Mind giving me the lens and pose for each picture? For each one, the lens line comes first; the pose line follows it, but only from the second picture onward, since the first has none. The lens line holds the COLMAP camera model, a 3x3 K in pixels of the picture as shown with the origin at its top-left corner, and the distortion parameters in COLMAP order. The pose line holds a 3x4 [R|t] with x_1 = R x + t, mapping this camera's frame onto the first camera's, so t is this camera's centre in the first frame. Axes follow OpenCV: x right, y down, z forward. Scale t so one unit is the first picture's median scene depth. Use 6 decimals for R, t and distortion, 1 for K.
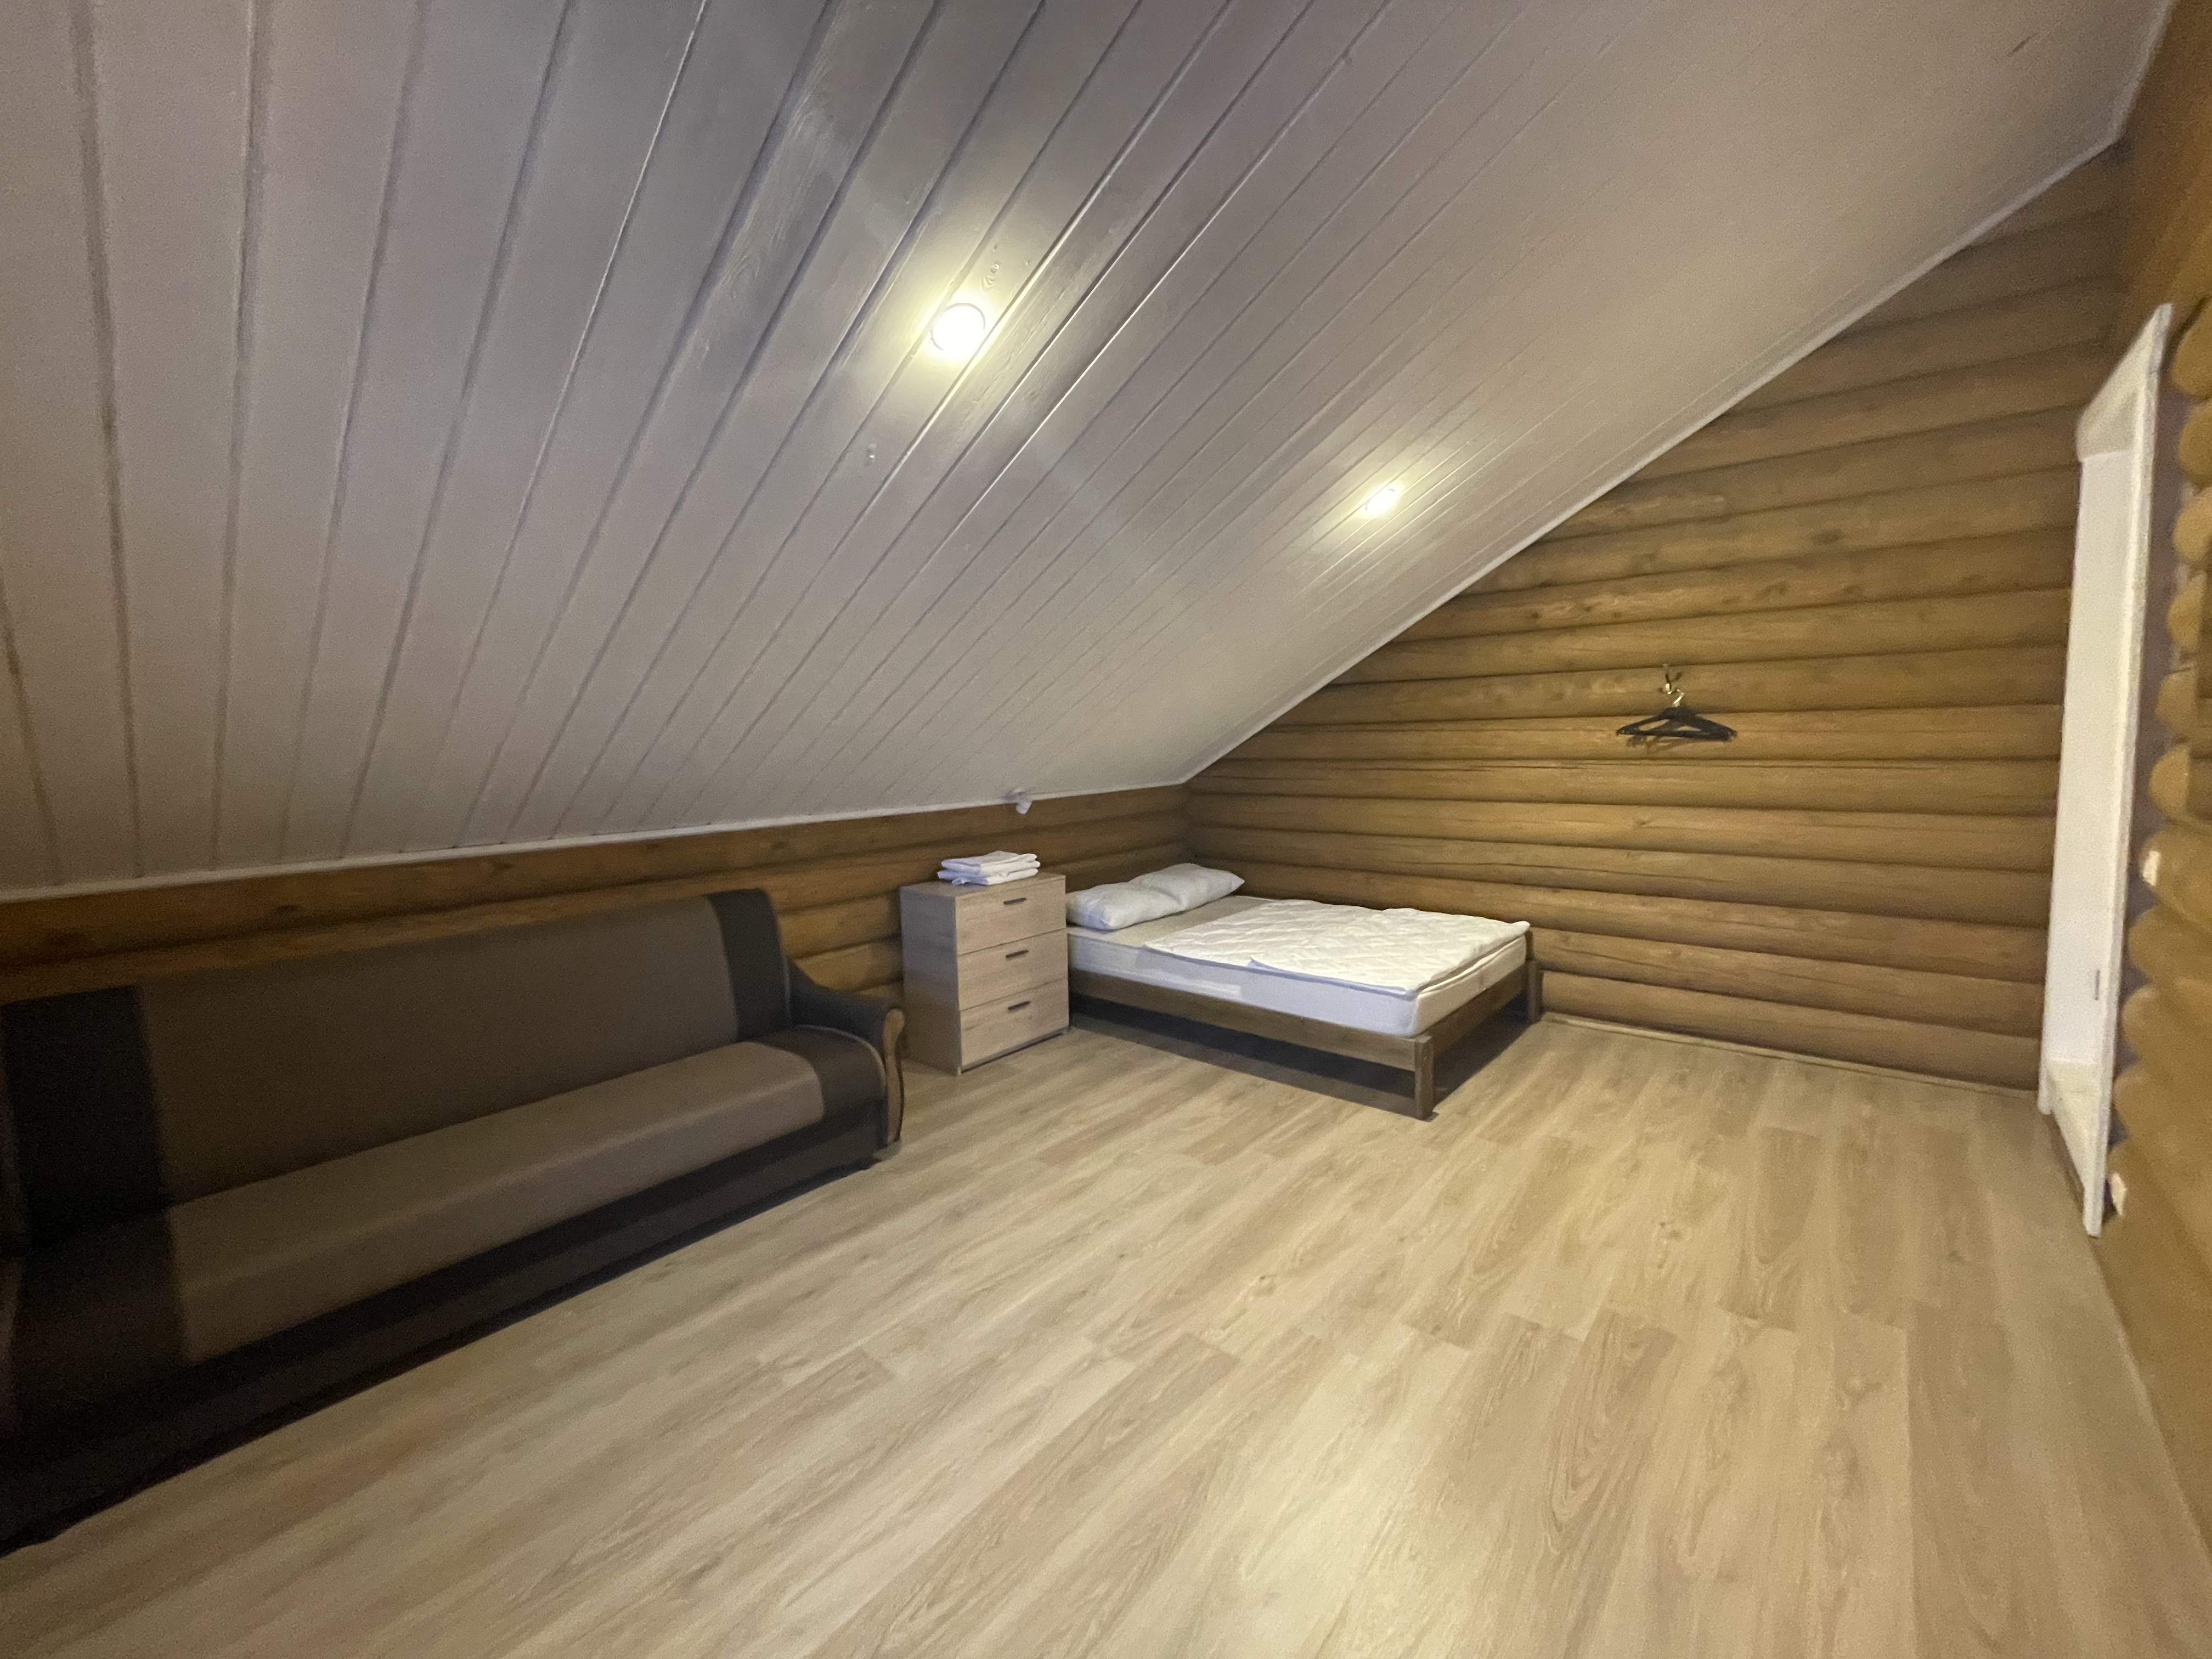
lens RADIAL K [[884.7, 0, 1103.2], [0, 884.7, 846.0], [0, 0, 1]] dist [-0.002476, -0.000196]
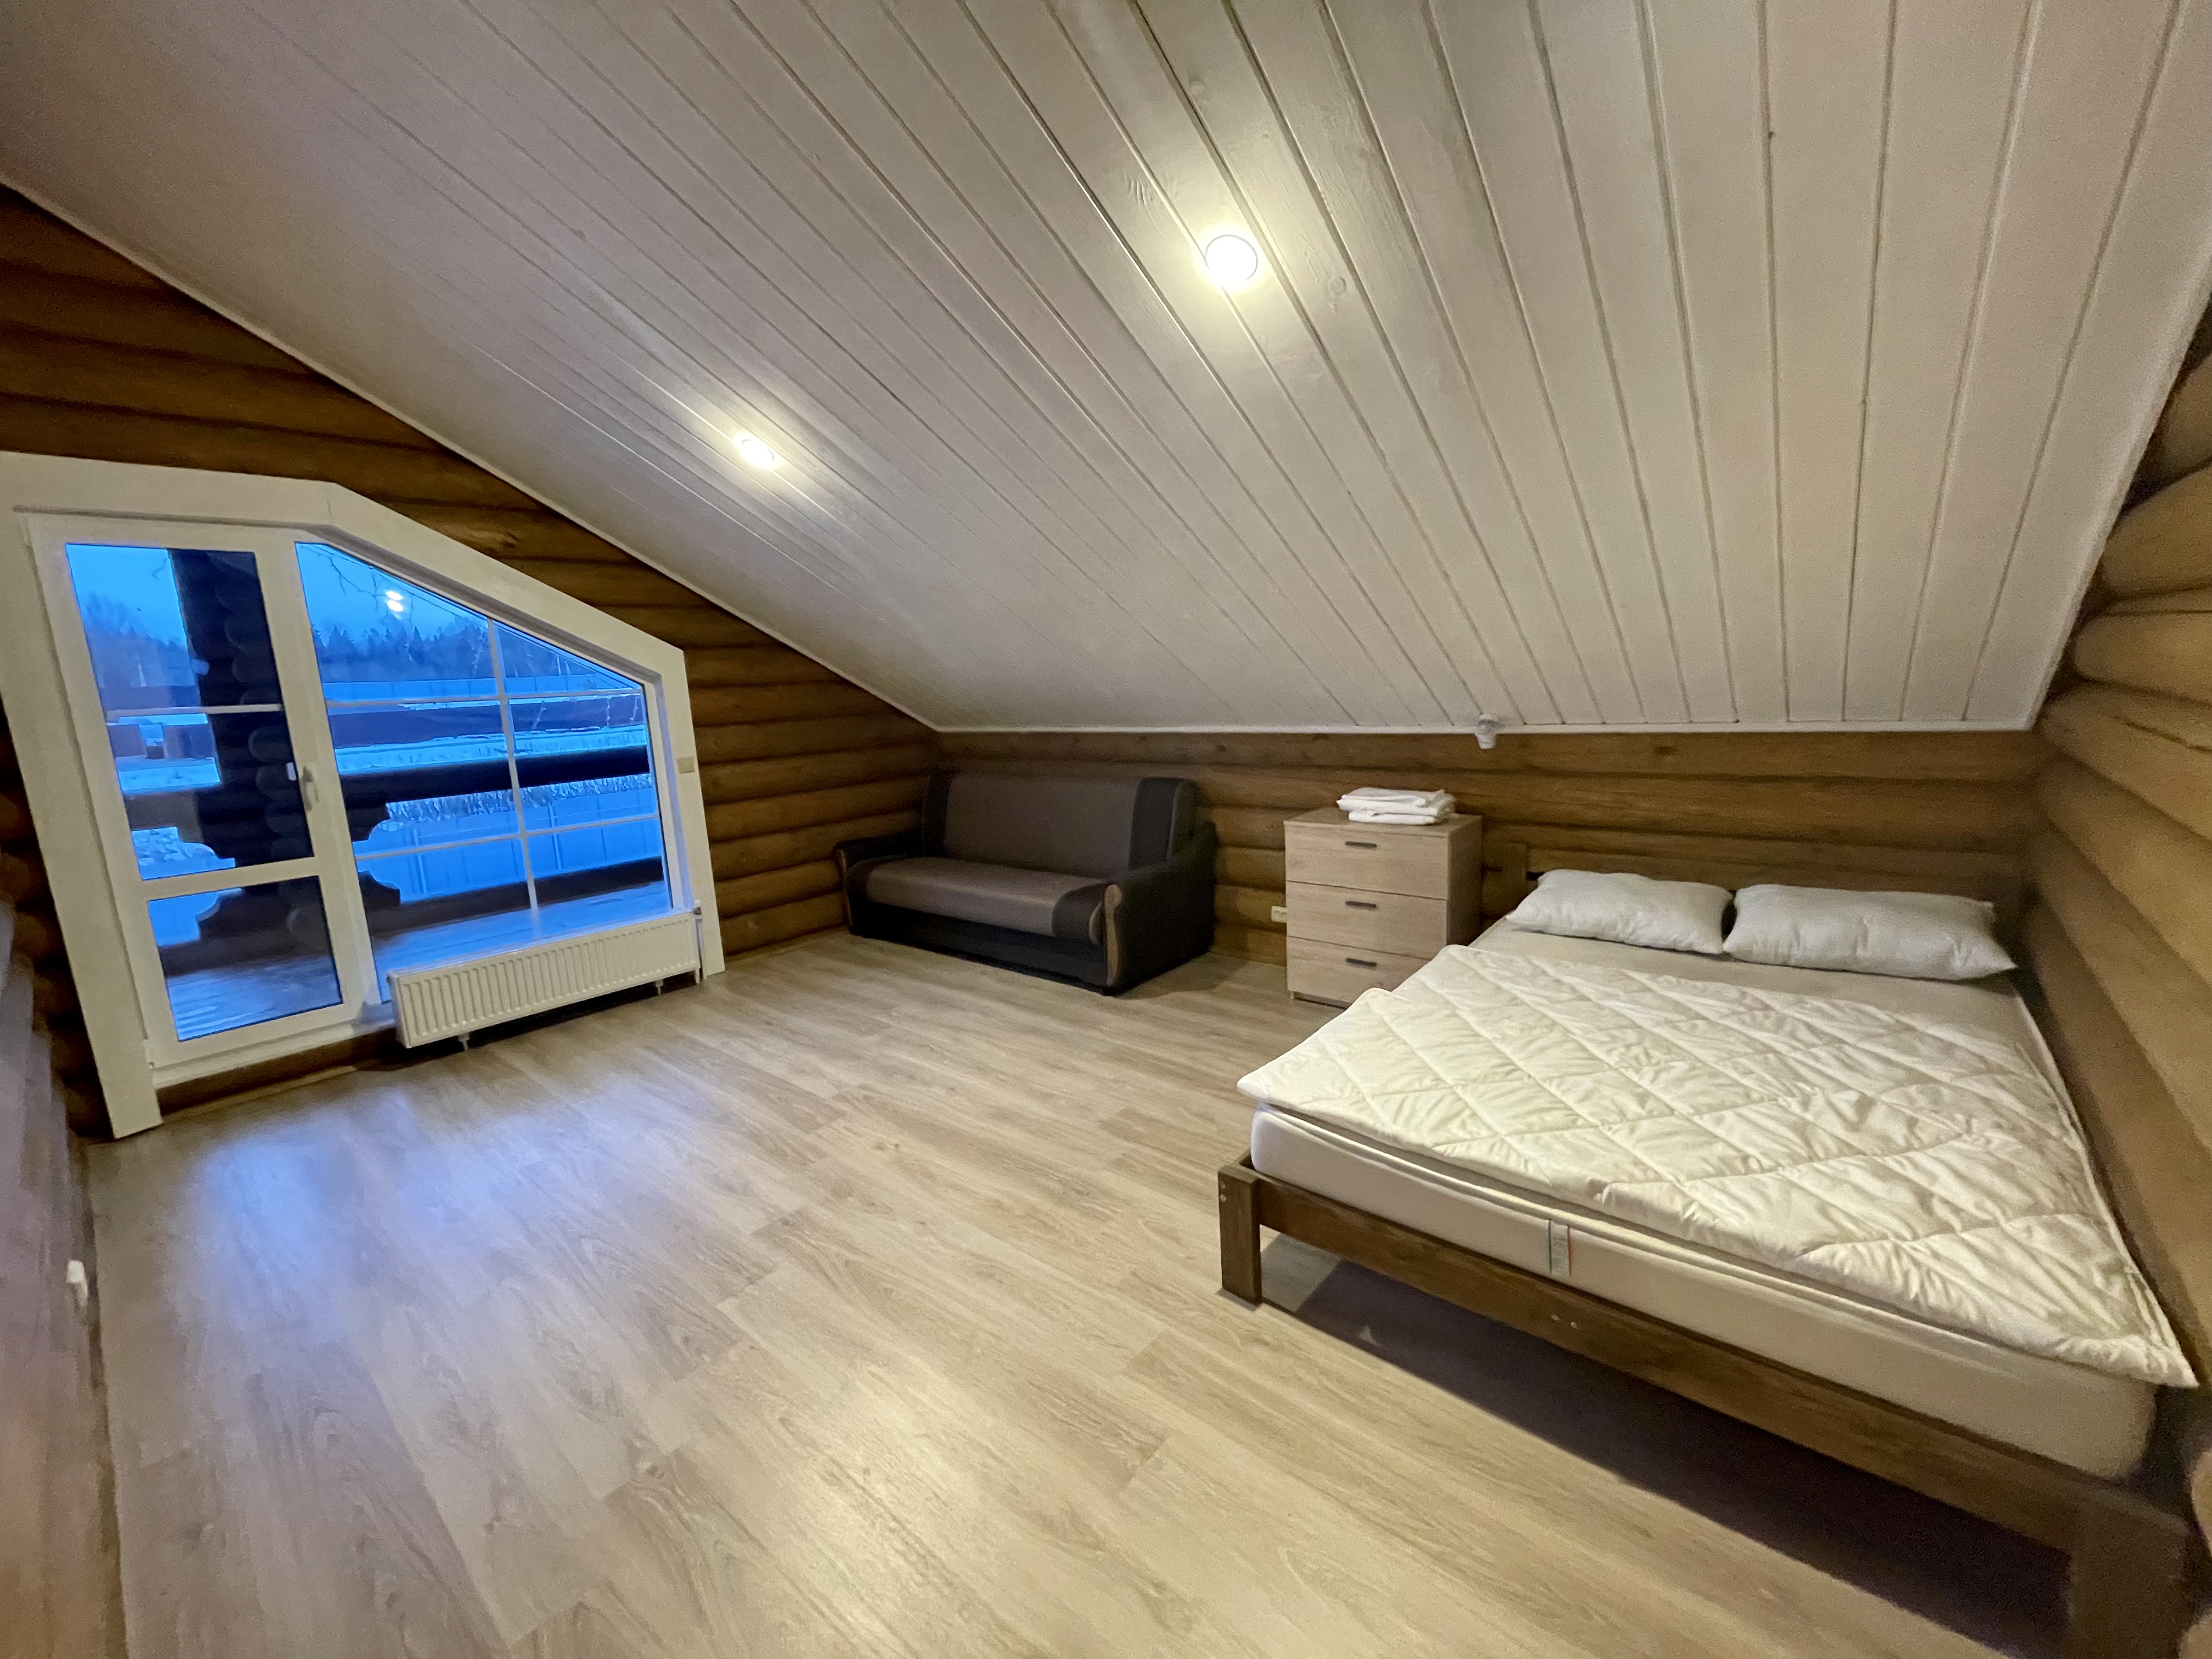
lens RADIAL K [[884.7, 0, 1105.9], [0, 884.7, 820.9], [0, 0, 1]] dist [-0.002476, -0.000196]
pose [[0.026020, 0.187305, -0.981957, 0.970001], [-0.073784, 0.979970, 0.184971, -0.134385], [0.996935, 0.067639, 0.039319, 0.921011]]
